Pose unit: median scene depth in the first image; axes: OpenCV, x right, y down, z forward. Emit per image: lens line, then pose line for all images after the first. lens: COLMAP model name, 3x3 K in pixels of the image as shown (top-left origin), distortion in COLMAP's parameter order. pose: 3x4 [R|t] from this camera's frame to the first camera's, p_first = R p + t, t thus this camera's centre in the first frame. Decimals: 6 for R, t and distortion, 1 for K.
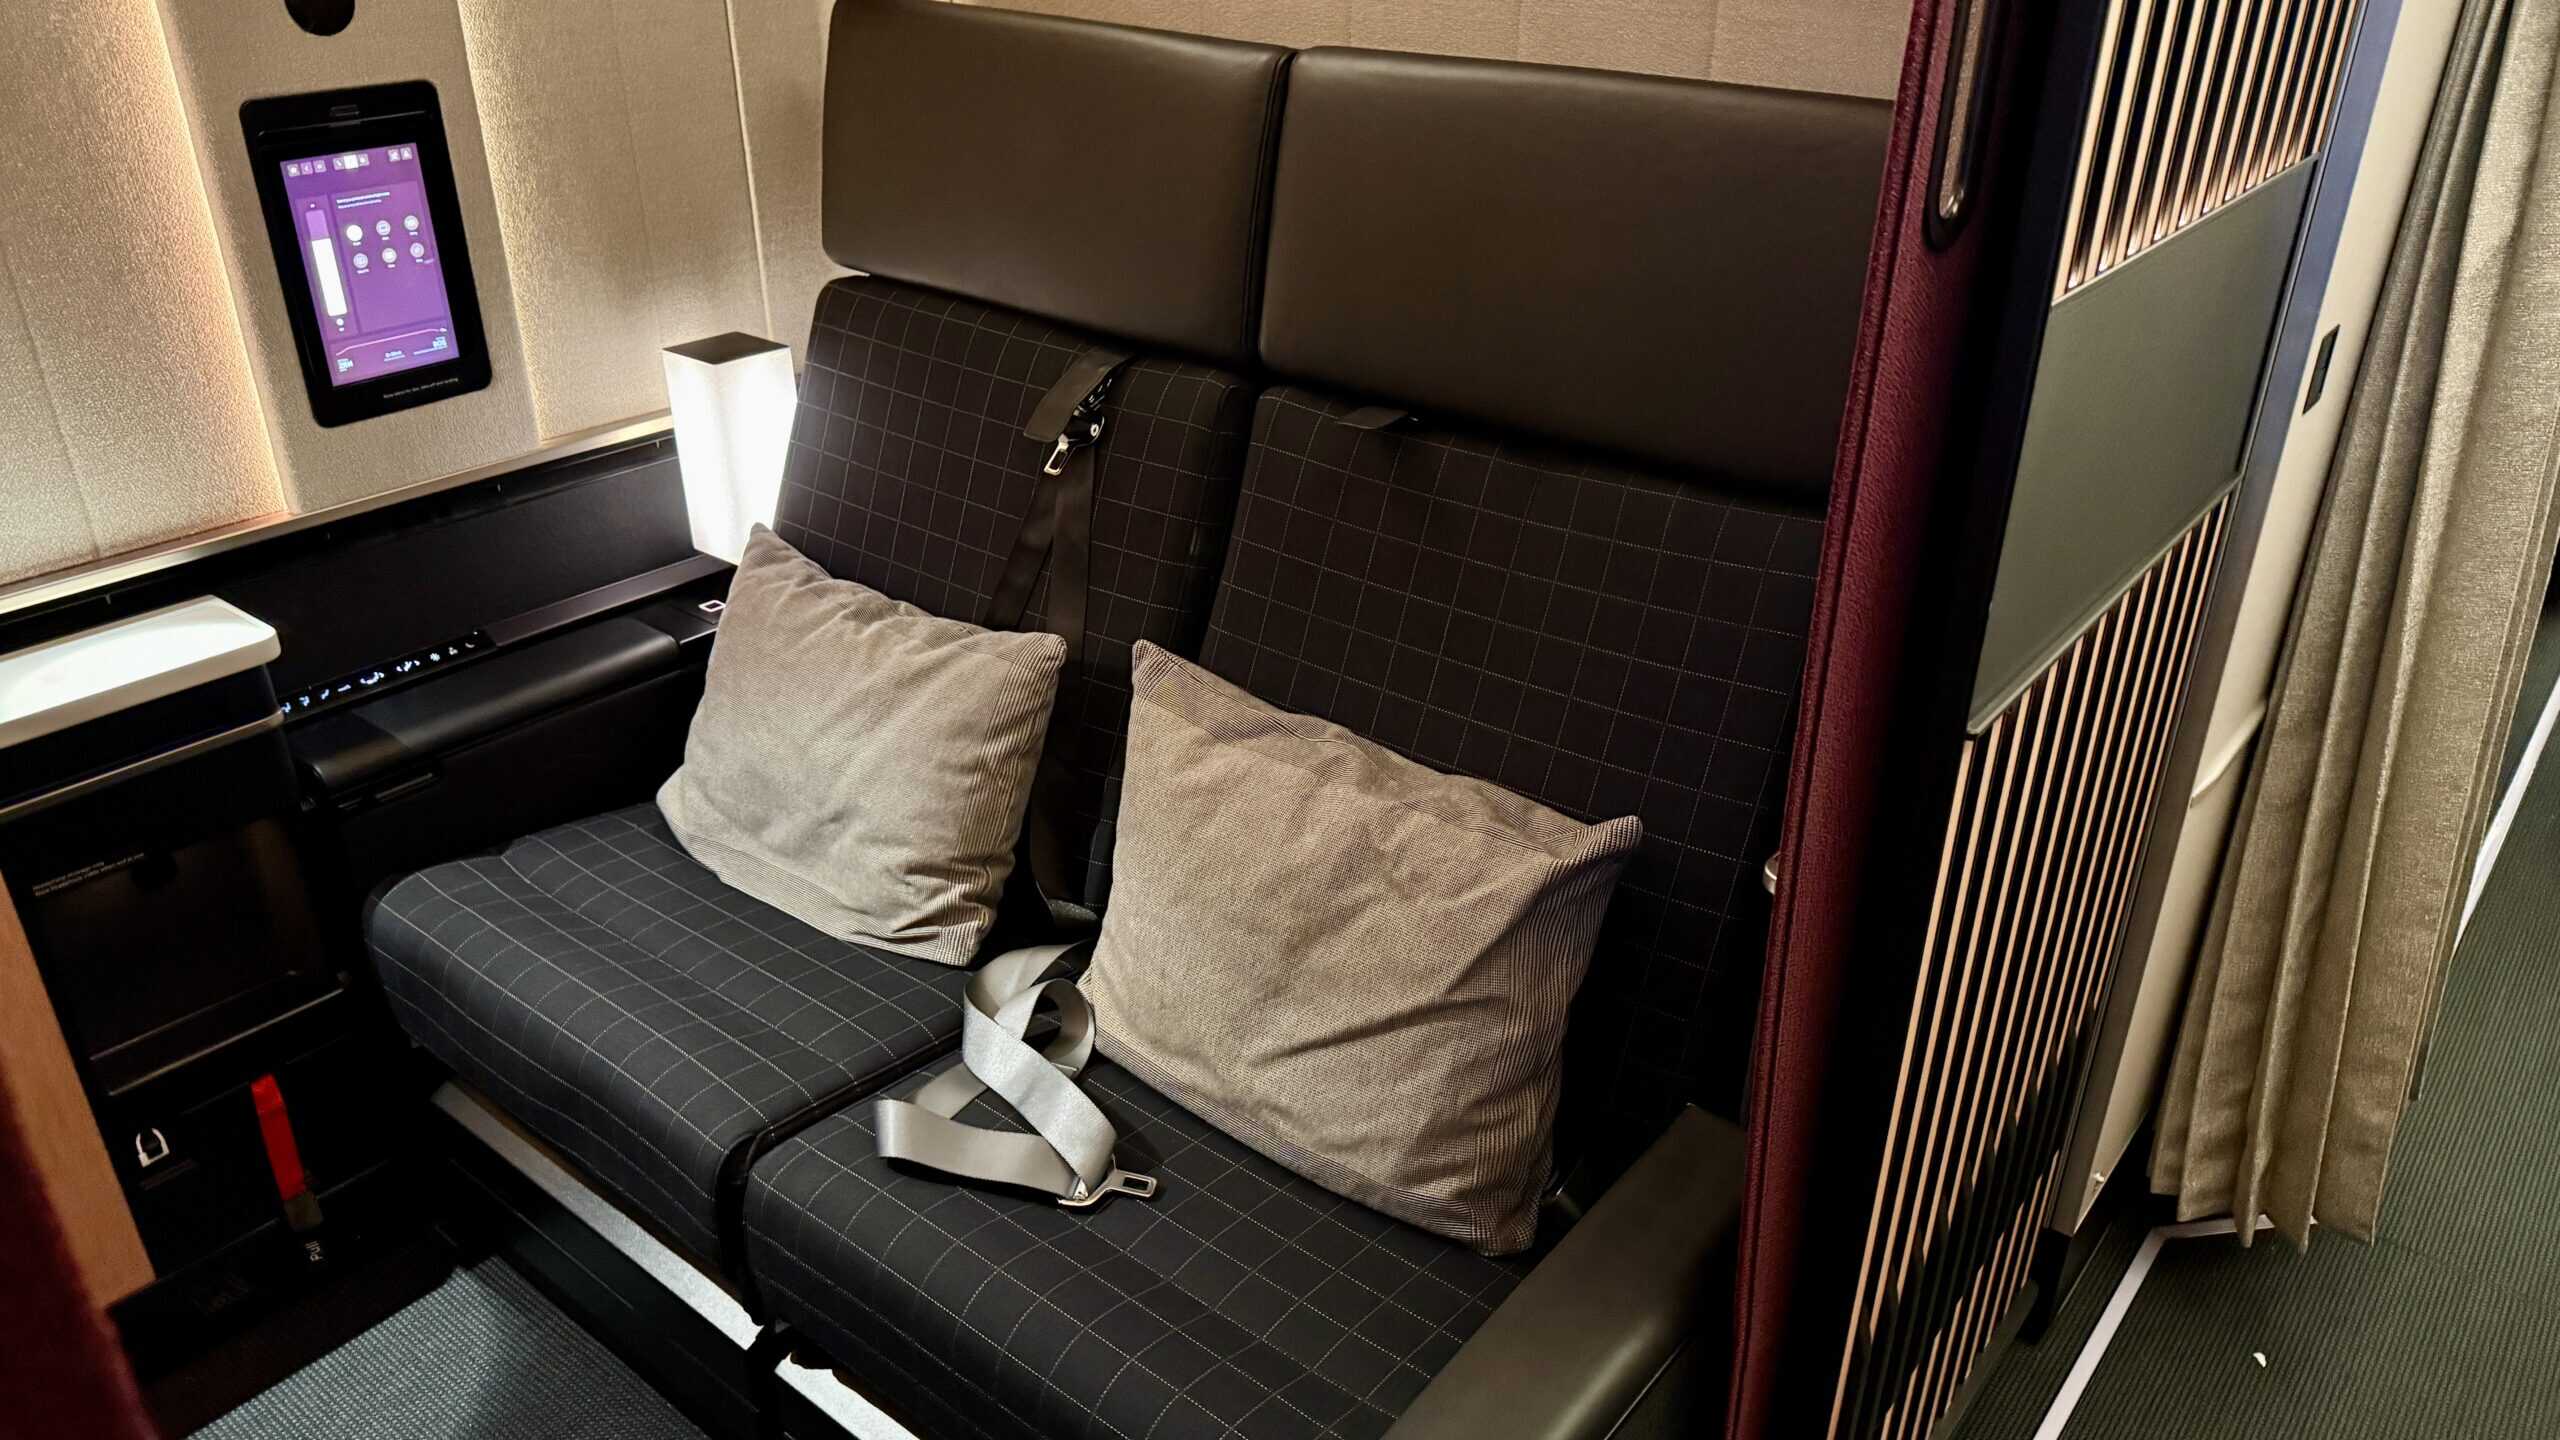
lens RADIAL K [[1840.0, 0, 1284.9], [0, 1840.0, 725.7], [0, 0, 1]] dist [0.045987, -0.020200]
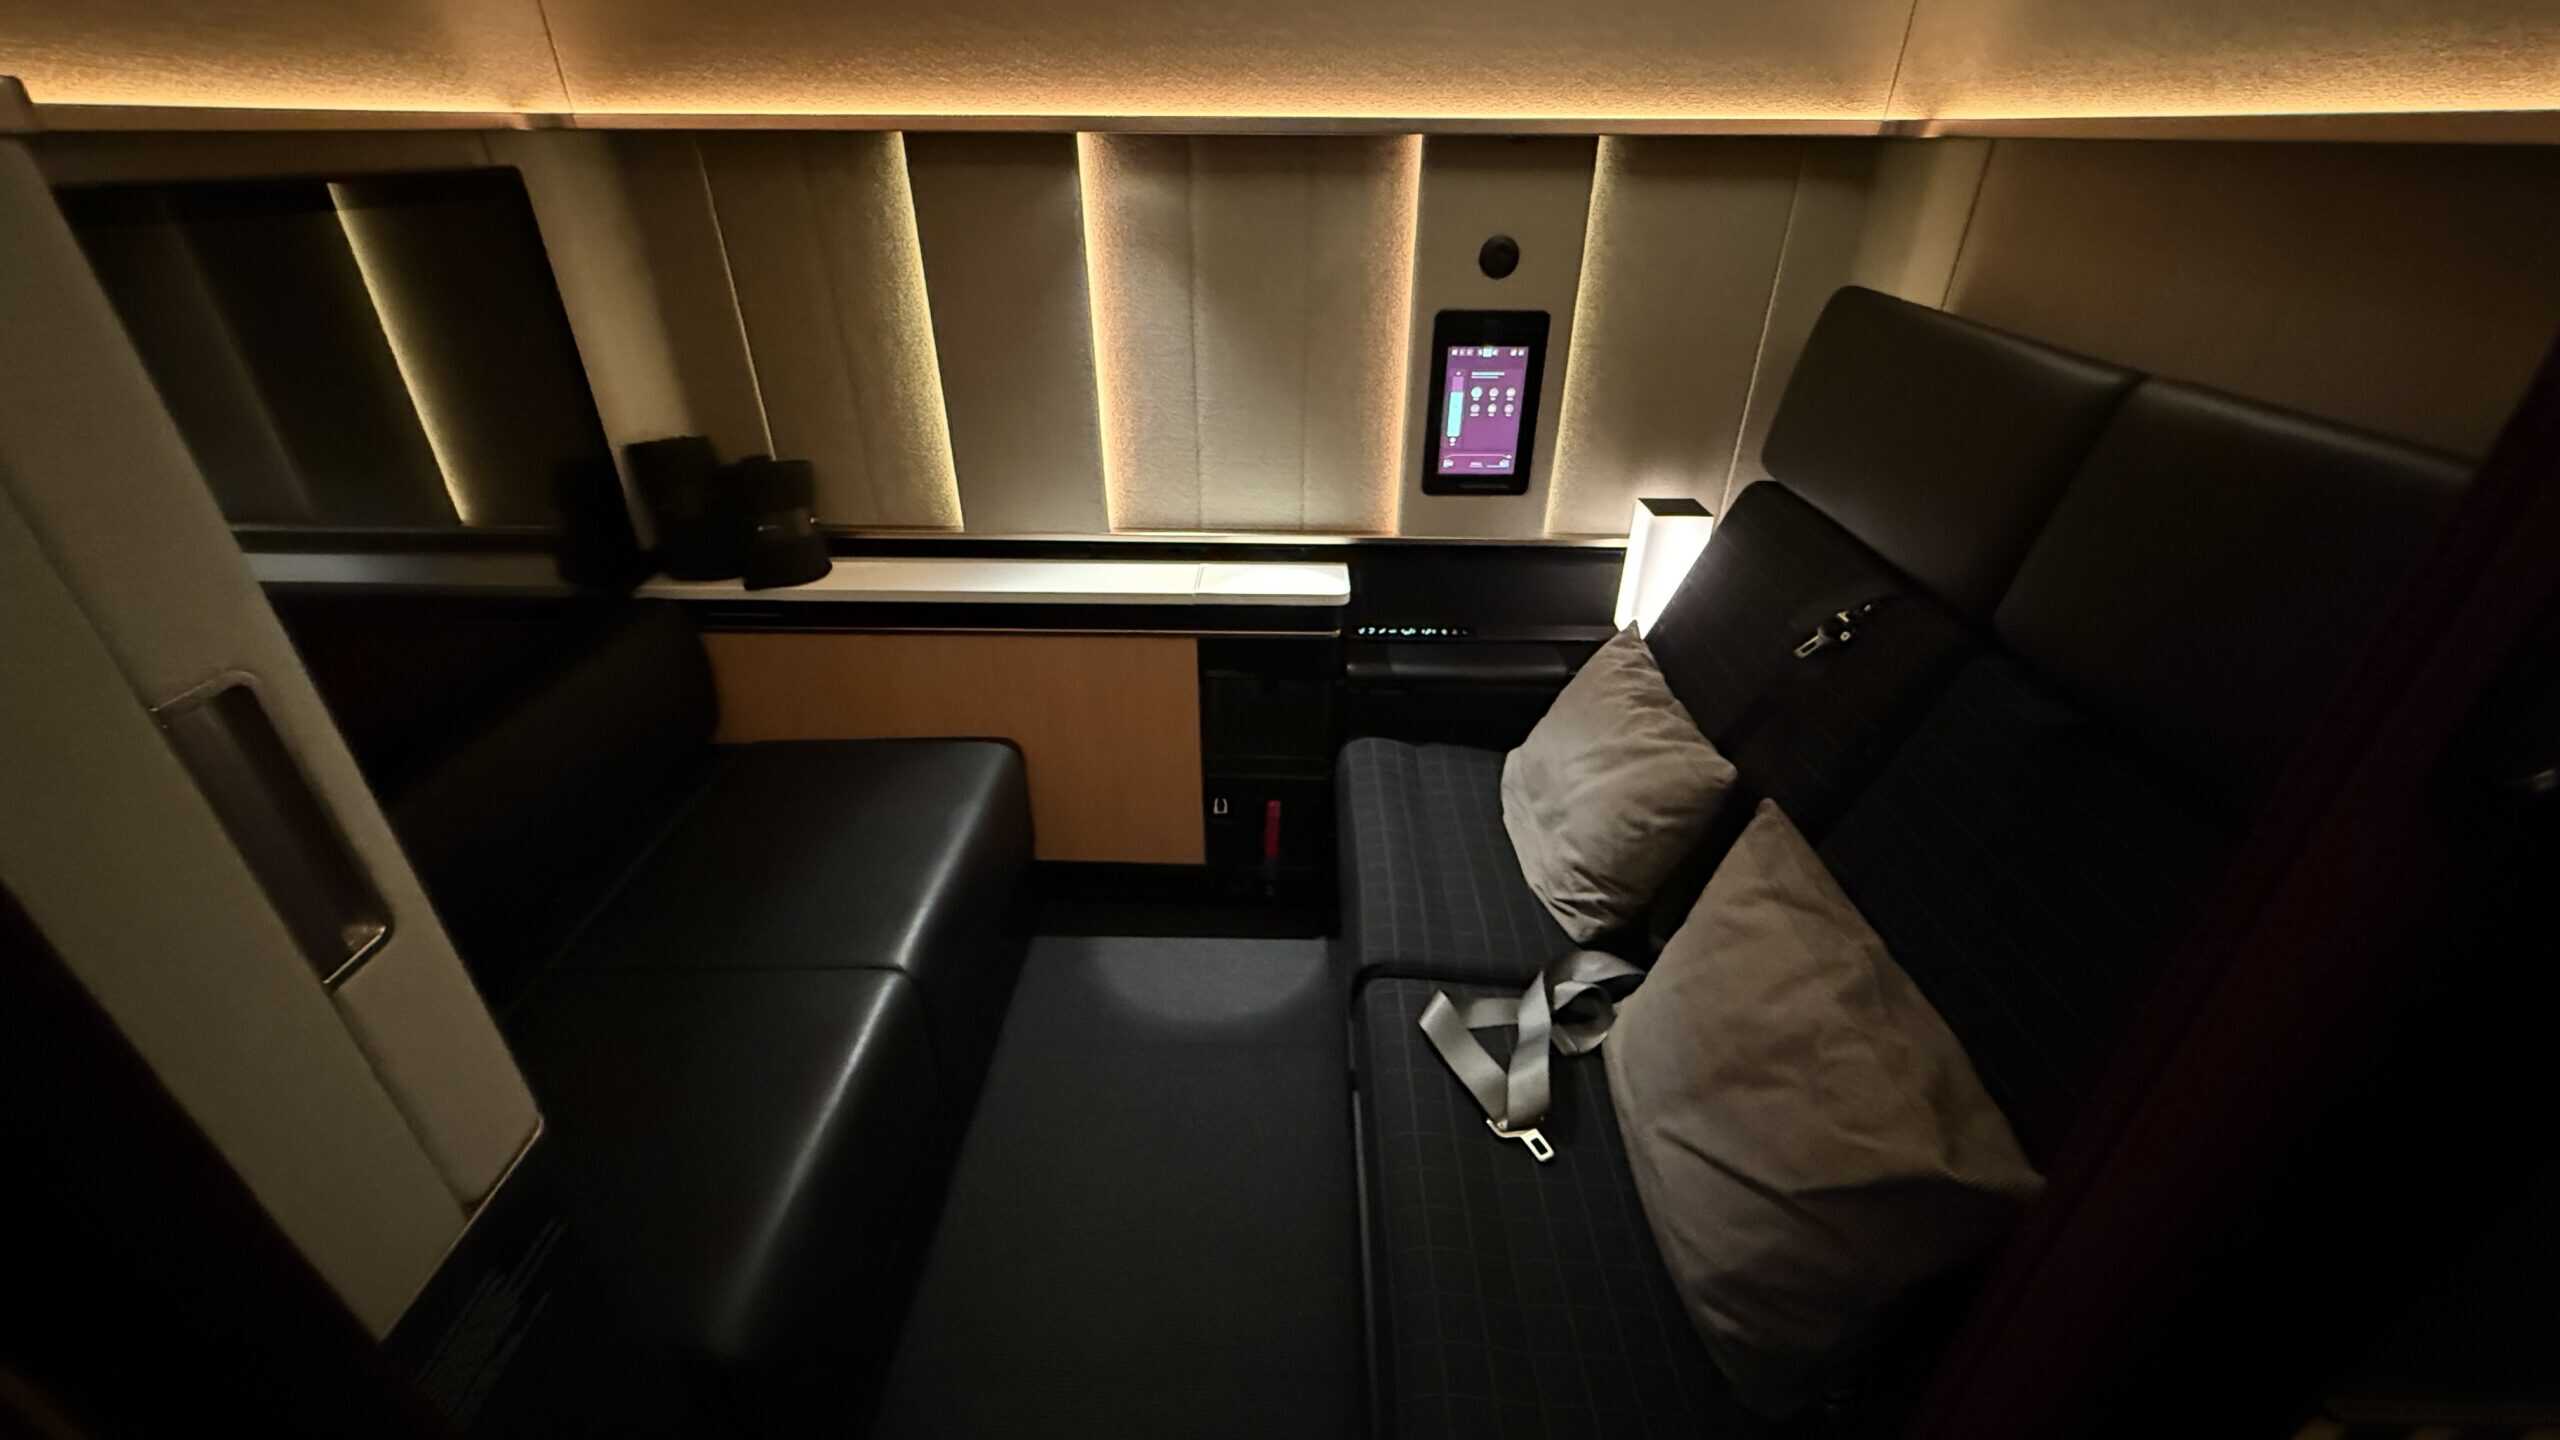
lens RADIAL K [[1011.1, 0, 1281.5], [0, 1011.1, 728.8], [0, 0, 1]] dist [-0.007390, -0.000386]
pose [[0.622367, 0.398166, -0.673887, 0.154469], [-0.365664, 0.909126, 0.199448, -0.099649], [0.692062, 0.122286, 0.711405, 0.236632]]
